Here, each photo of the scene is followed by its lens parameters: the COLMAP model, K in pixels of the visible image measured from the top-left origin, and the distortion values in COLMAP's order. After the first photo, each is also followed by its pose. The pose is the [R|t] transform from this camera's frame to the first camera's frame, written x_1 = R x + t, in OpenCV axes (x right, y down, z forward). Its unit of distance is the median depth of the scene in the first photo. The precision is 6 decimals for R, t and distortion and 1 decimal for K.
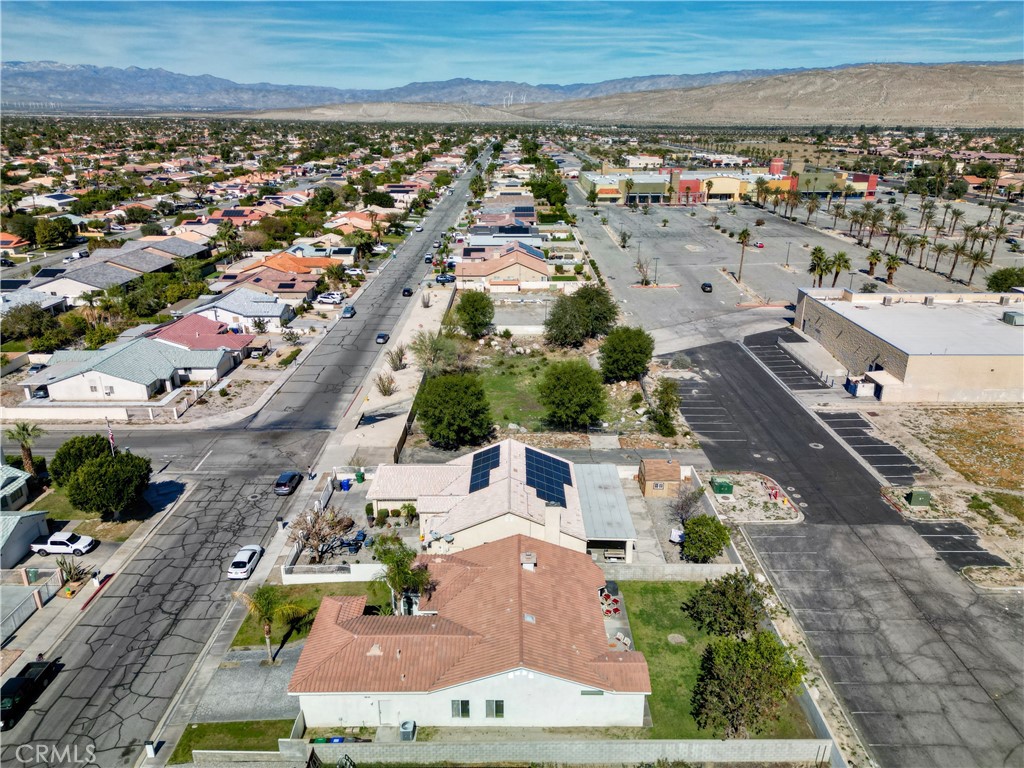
lens RADIAL K [[719.5, 0, 512.0], [0, 719.5, 384.0], [0, 0, 1]] dist [0.078723, -0.081147]
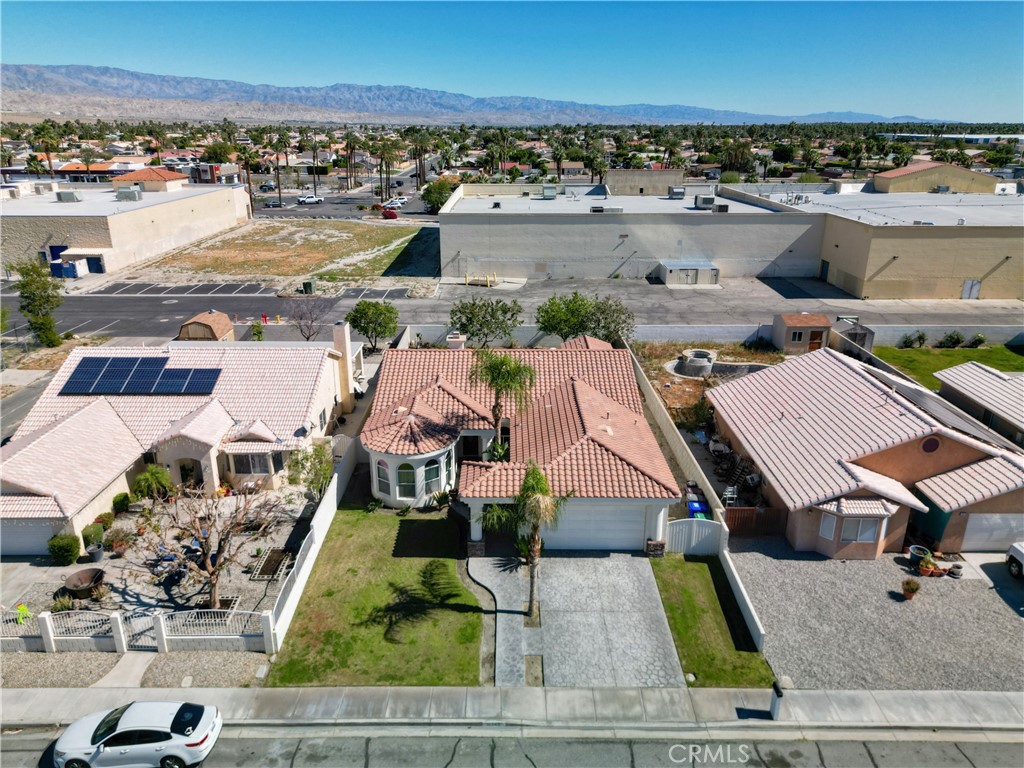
lens RADIAL K [[719.5, 0, 512.0], [0, 719.5, 384.0], [0, 0, 1]] dist [0.078723, -0.081147]
pose [[-0.004892, -0.339897, 0.940450, -0.572598], [0.342355, 0.883059, 0.320935, 0.036286], [-0.939558, 0.323538, 0.112046, 0.655818]]
